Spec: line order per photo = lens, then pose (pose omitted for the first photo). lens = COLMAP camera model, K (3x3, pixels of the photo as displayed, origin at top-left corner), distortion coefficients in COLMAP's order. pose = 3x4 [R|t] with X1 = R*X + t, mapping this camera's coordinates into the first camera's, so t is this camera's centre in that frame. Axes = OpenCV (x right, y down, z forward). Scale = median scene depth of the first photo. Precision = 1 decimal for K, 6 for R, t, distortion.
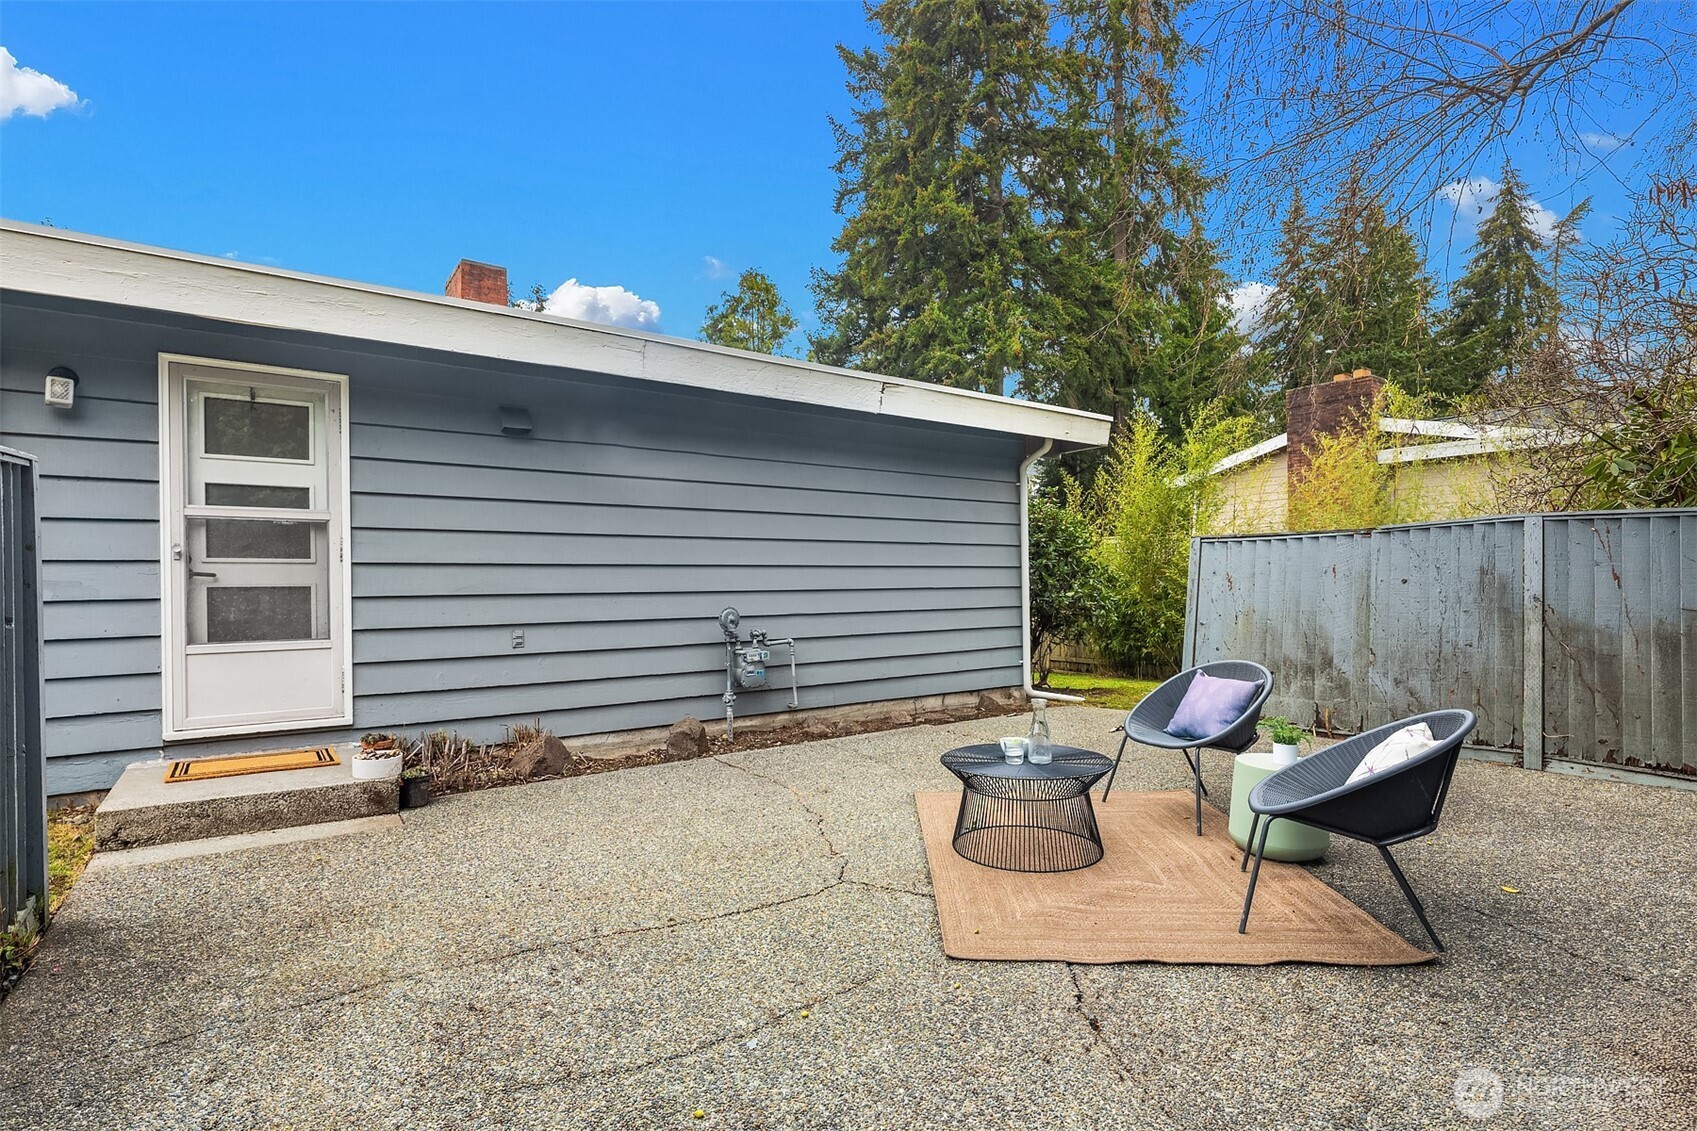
lens RADIAL K [[832.9, 0, 845.8], [0, 832.9, 571.5], [0, 0, 1]] dist [-0.004036, -0.000121]
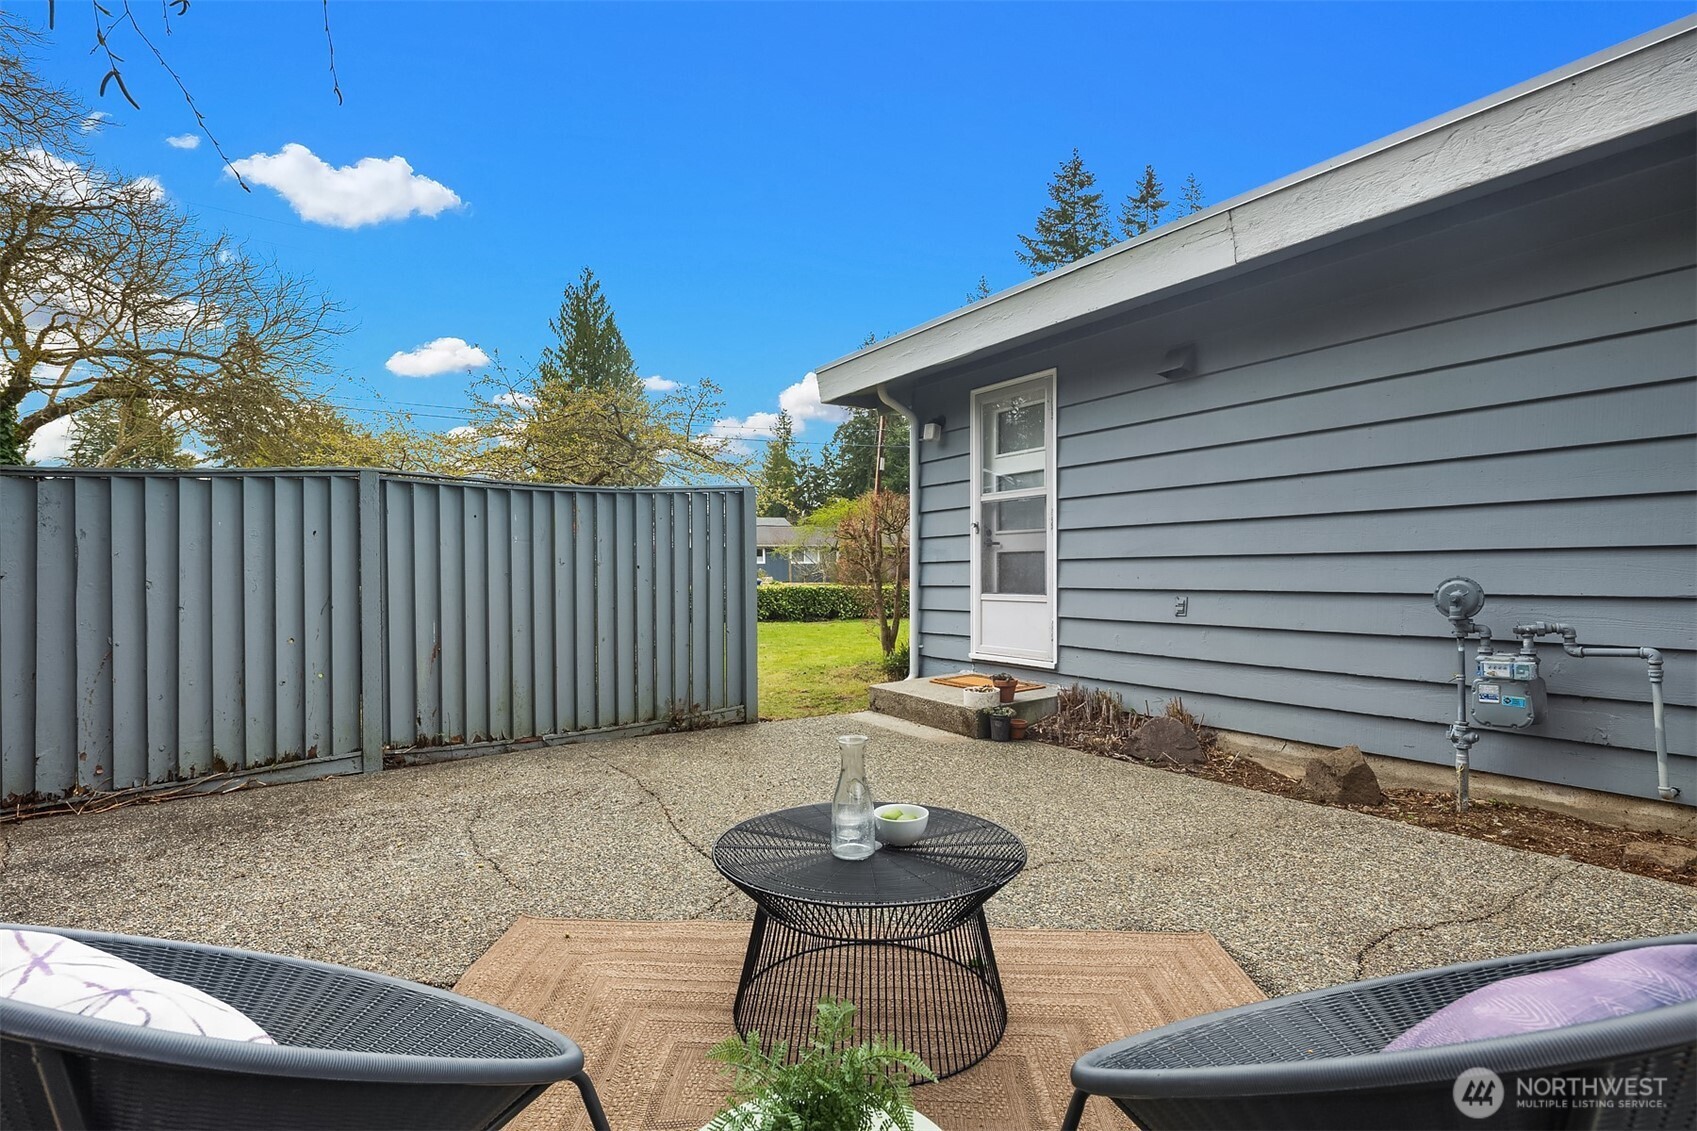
lens RADIAL K [[832.9, 0, 846.0], [0, 832.9, 570.6], [0, 0, 1]] dist [-0.004036, -0.000121]
pose [[-0.054490, 0.009409, -0.998470, 0.578164], [0.023539, 0.999690, 0.008136, 0.030014], [0.998237, -0.023060, -0.054695, 0.775387]]
